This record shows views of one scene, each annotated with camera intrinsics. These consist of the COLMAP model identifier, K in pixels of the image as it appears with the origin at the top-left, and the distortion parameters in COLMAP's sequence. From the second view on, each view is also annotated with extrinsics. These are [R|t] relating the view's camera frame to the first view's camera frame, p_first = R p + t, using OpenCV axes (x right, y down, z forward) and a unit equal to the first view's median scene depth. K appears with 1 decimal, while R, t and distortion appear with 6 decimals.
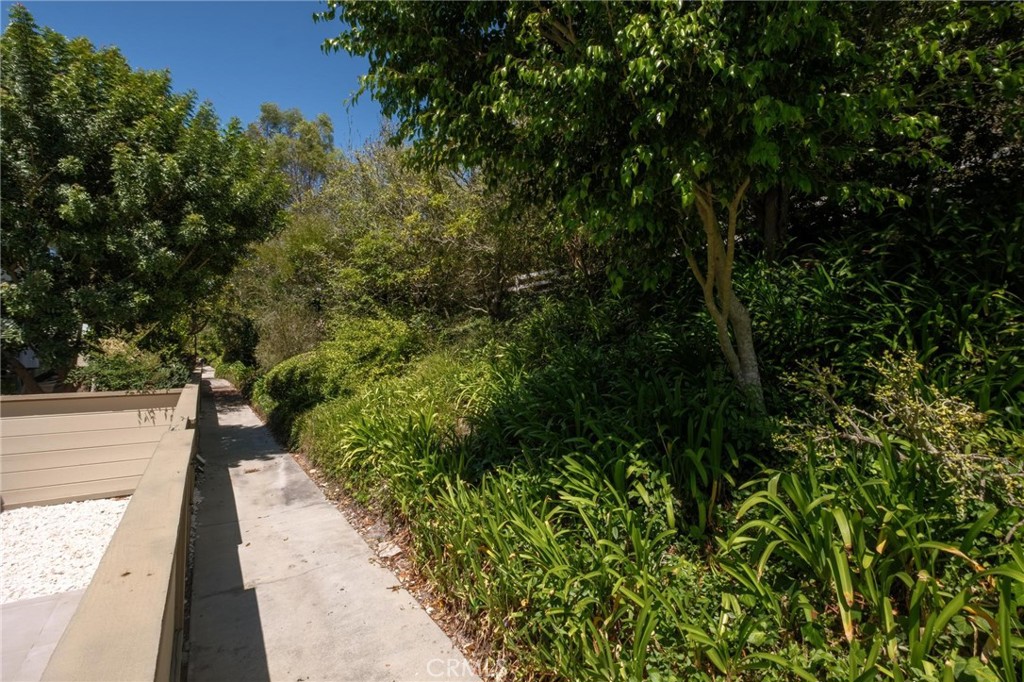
lens RADIAL K [[449.8, 0, 514.8], [0, 449.8, 340.1], [0, 0, 1]] dist [0.000591, -0.000103]
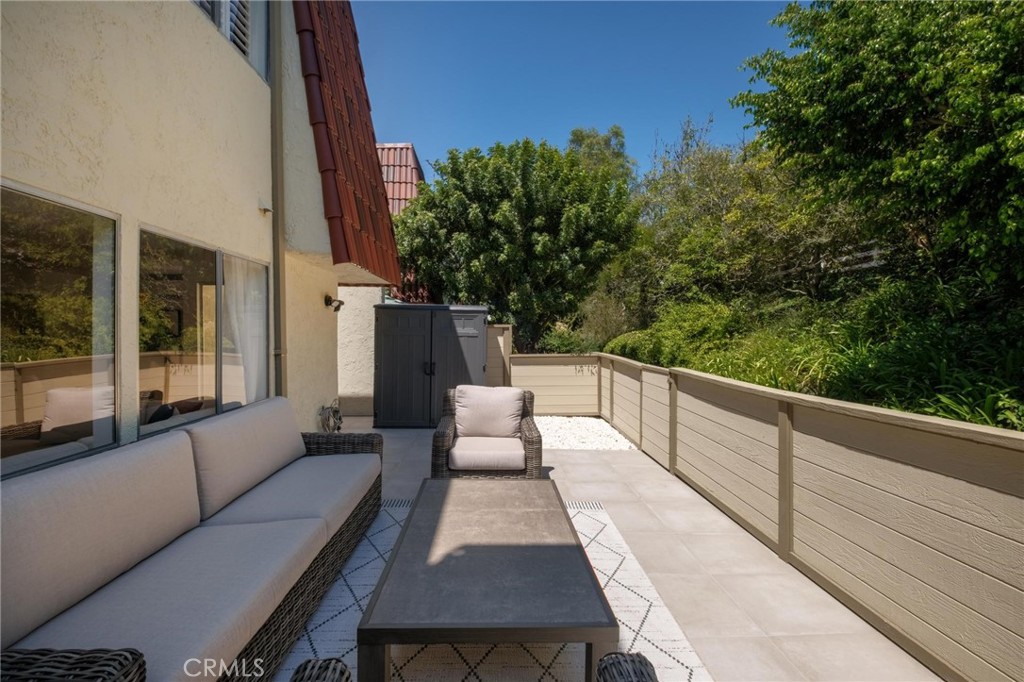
lens RADIAL K [[456.2, 0, 510.2], [0, 456.2, 341.9], [0, 0, 1]] dist [-0.006902, -0.001096]
pose [[0.851138, 0.006003, -0.524908, -0.129145], [0.016087, 0.999167, 0.037512, 0.002094], [0.524696, -0.040372, 0.850332, -0.424330]]
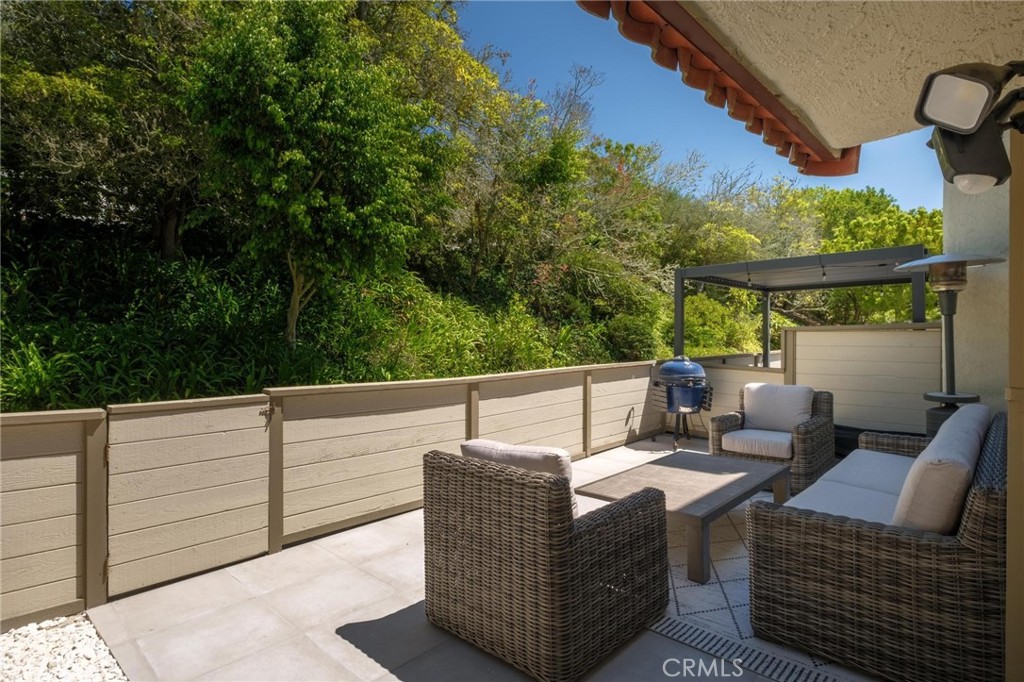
lens RADIAL K [[523.2, 0, 528.0], [0, 523.2, 334.8], [0, 0, 1]] dist [-0.000793, -0.001042]
pose [[-0.229399, -0.000929, 0.973332, -2.568913], [-0.026569, 0.999633, -0.005308, 0.044997], [-0.972970, -0.027078, -0.229340, 1.604423]]
